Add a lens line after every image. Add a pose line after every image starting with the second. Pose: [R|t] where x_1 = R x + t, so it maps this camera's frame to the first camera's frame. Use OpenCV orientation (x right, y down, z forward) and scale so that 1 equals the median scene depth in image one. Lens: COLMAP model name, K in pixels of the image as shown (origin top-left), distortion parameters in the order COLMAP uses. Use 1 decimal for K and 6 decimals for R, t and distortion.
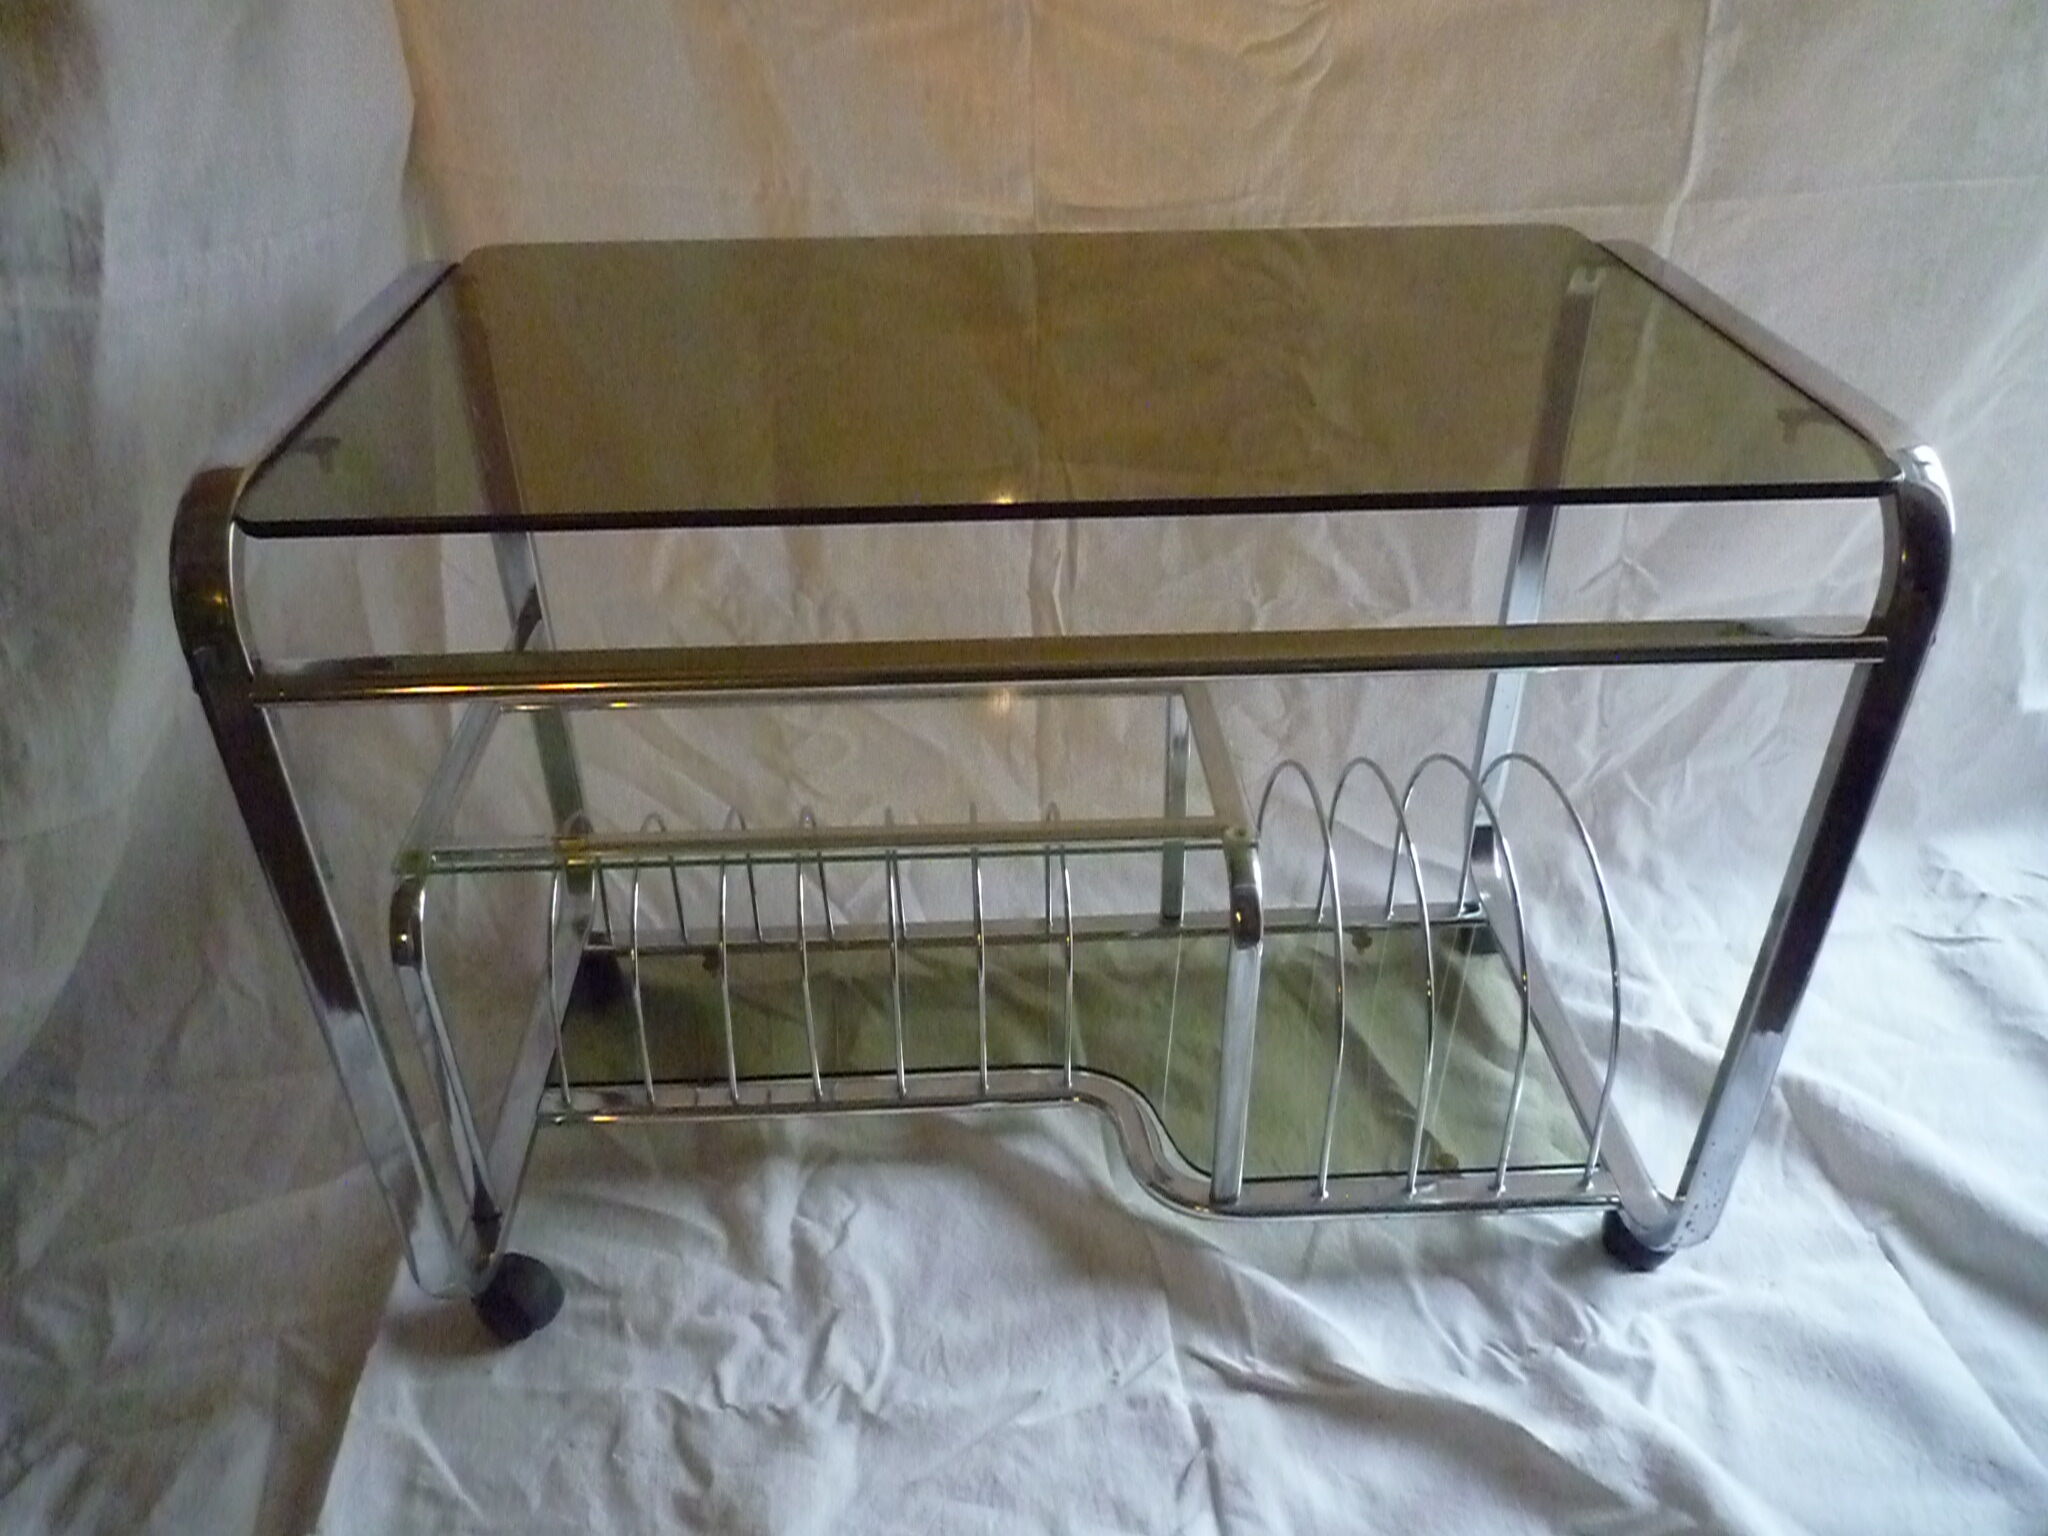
lens RADIAL K [[1543.7, 0, 1024.0], [0, 1543.7, 768.0], [0, 0, 1]] dist [-0.014285, -0.006572]
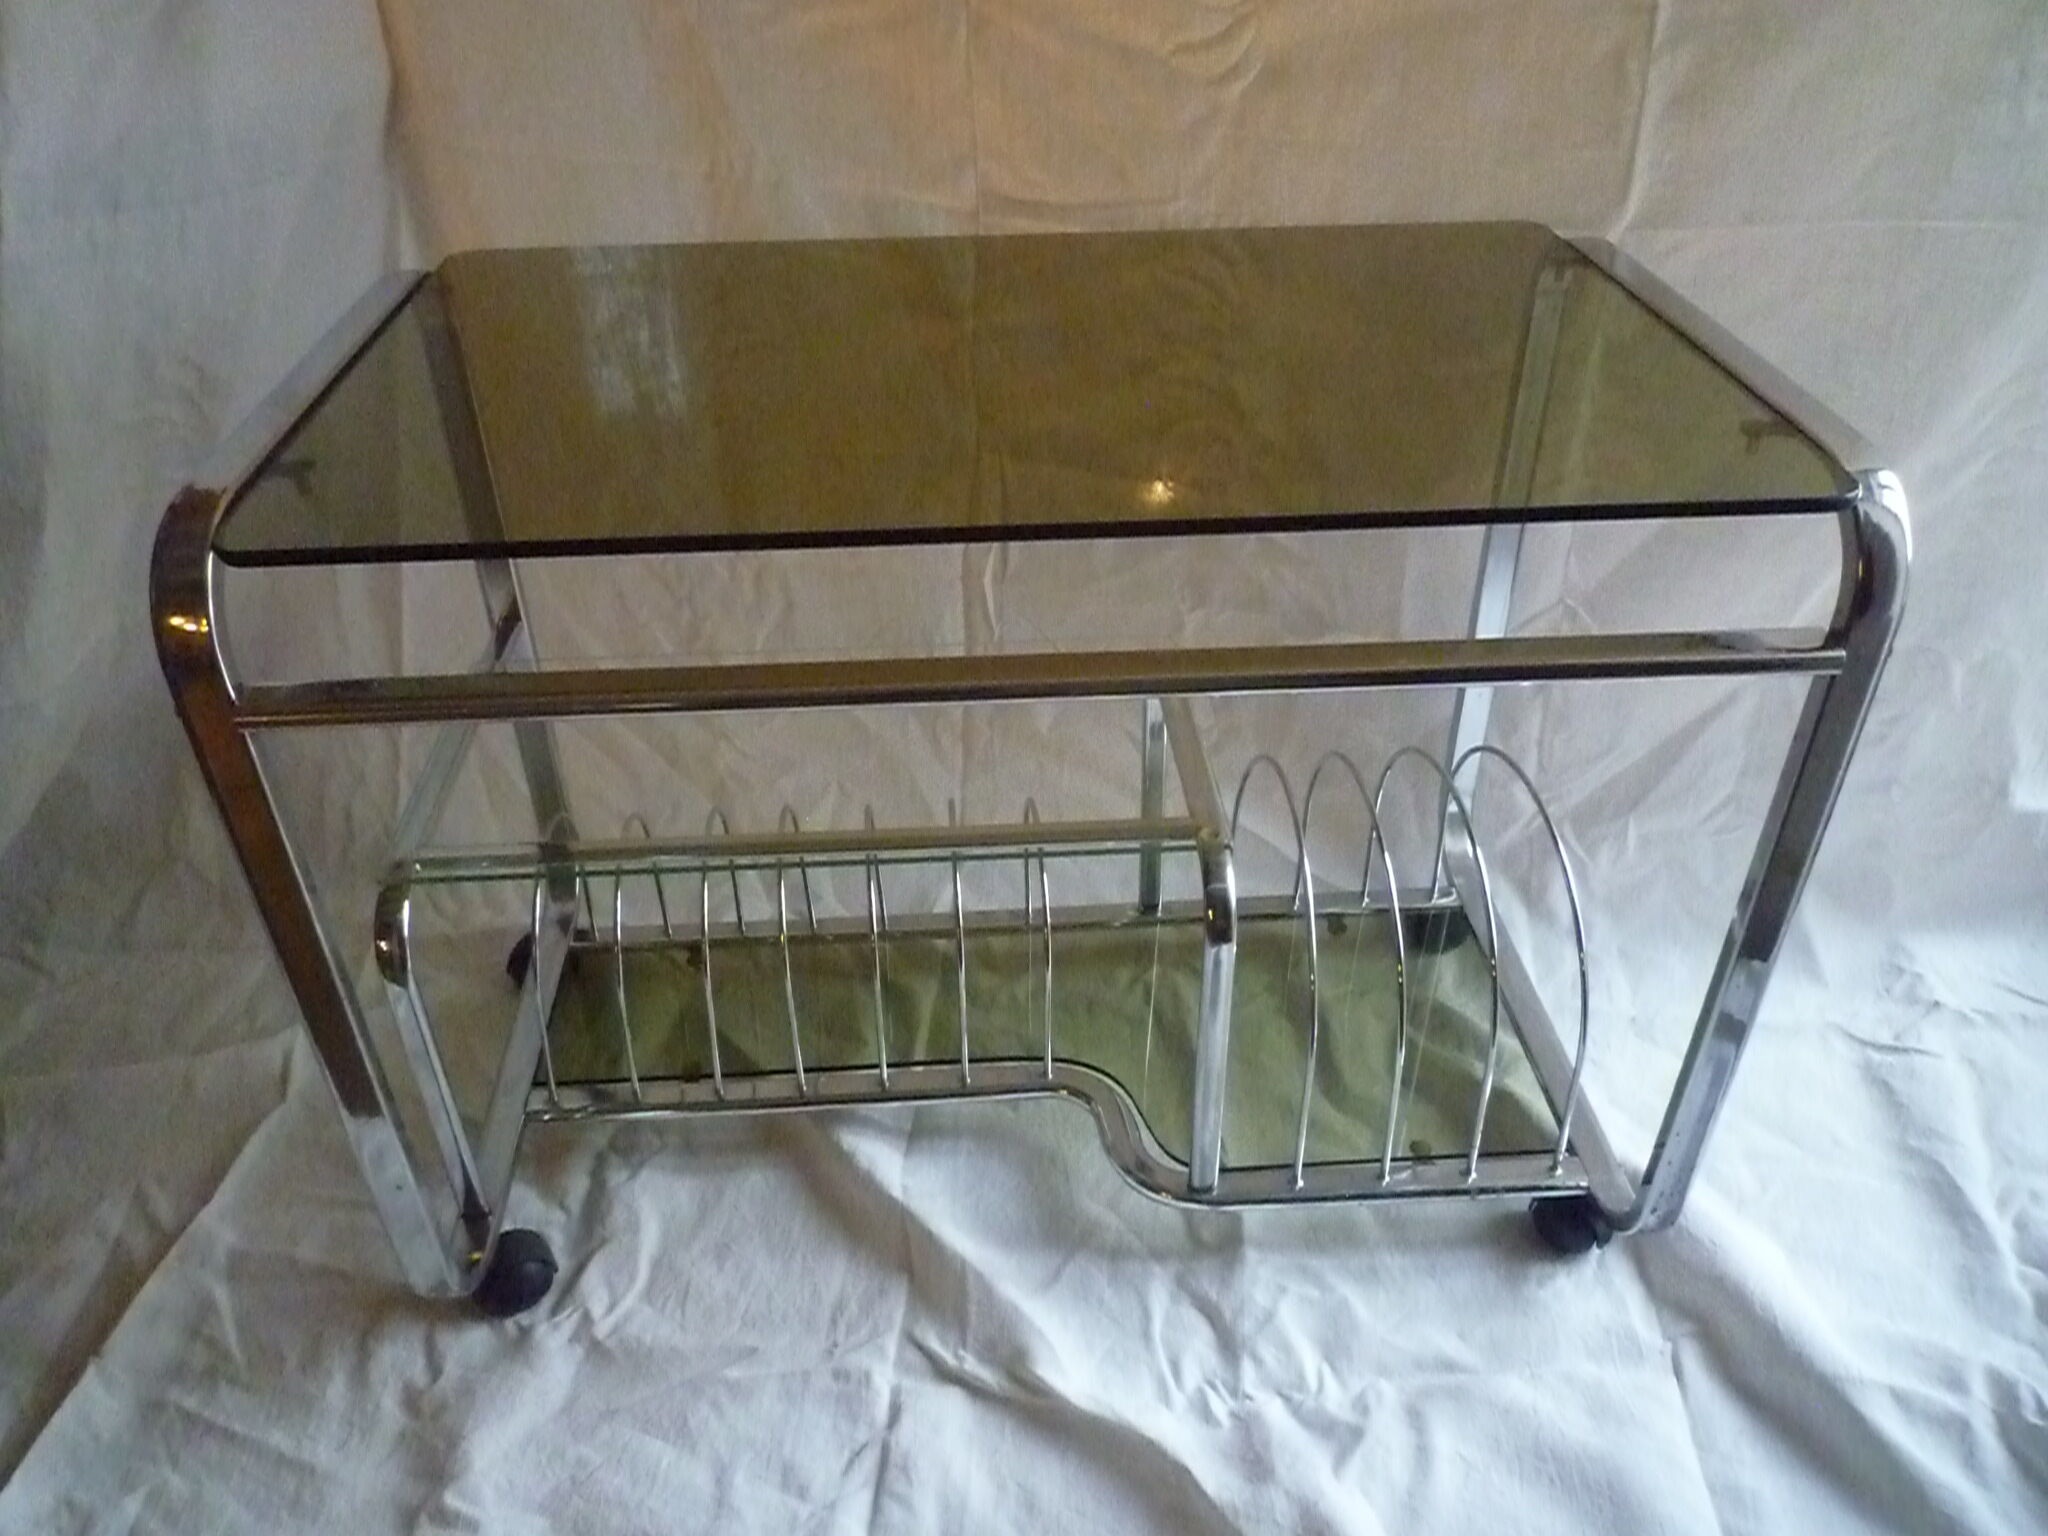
lens RADIAL K [[1546.8, 0, 1024.0], [0, 1546.8, 768.0], [0, 0, 1]] dist [-0.002034, 0.002395]
pose [[0.978748, 0.112147, -0.171682, 0.259487], [-0.105702, 0.993321, 0.046266, -0.046037], [0.175724, -0.027136, 0.984065, 0.000819]]
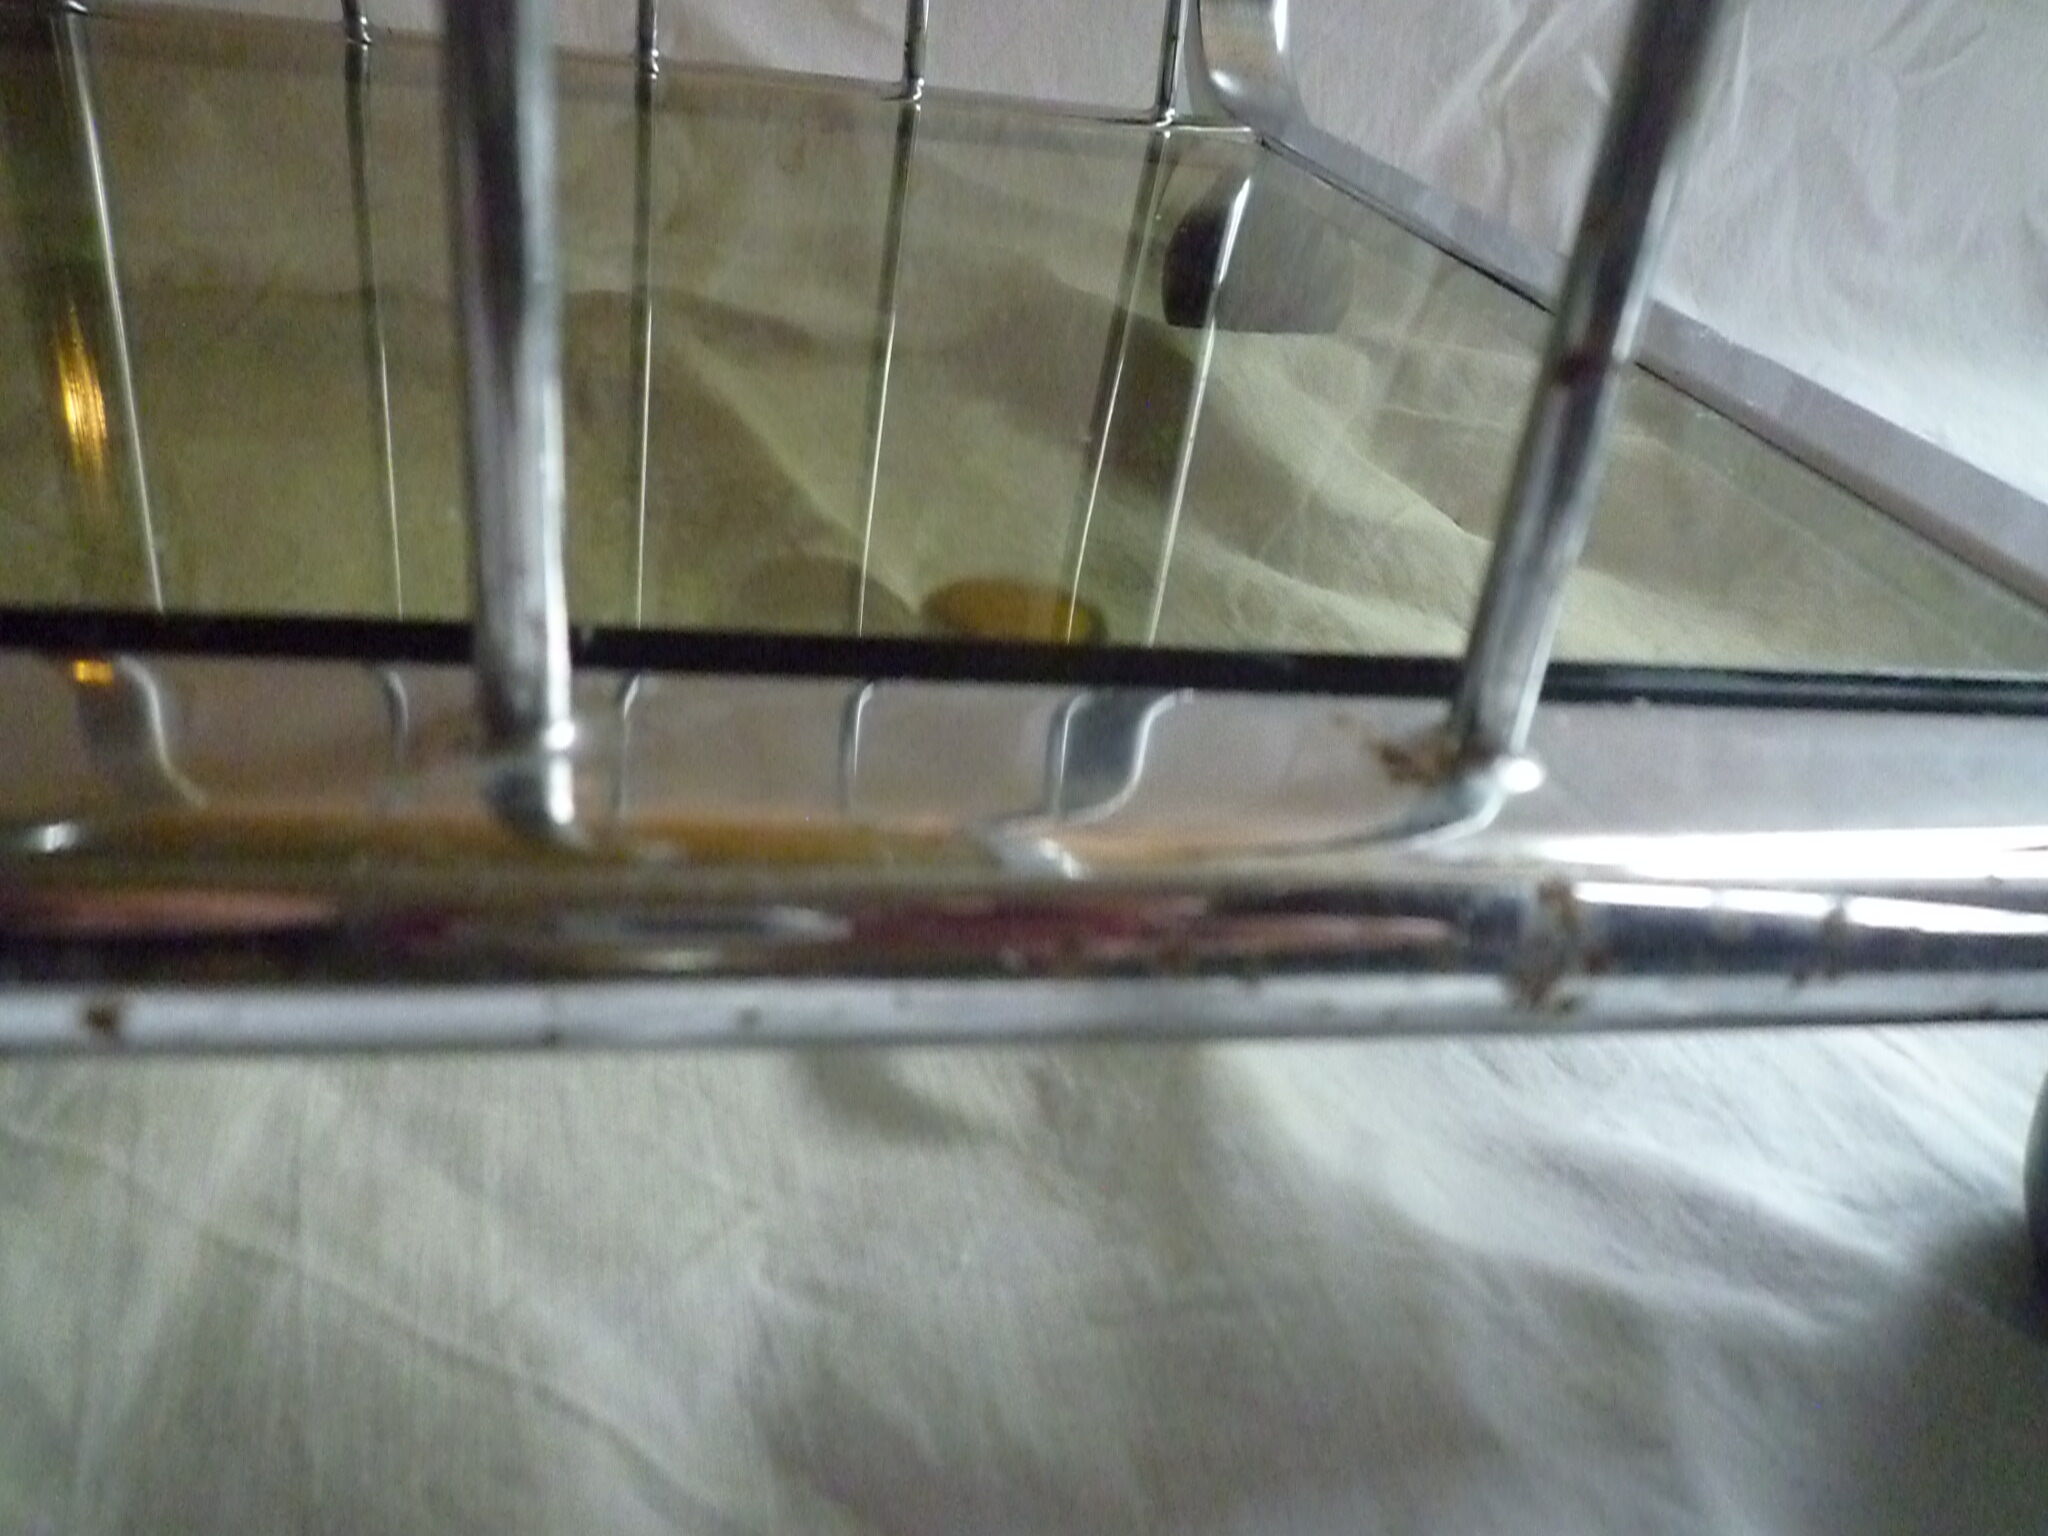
lens RADIAL K [[1535.0, 0, 1024.0], [0, 1535.0, 768.0], [0, 0, 1]] dist [-0.026887, -0.005834]
pose [[0.981004, 0.047560, 0.188067, 0.219454], [-0.042936, 0.998669, -0.028588, 0.230884], [-0.189176, 0.019971, 0.981740, 0.764939]]
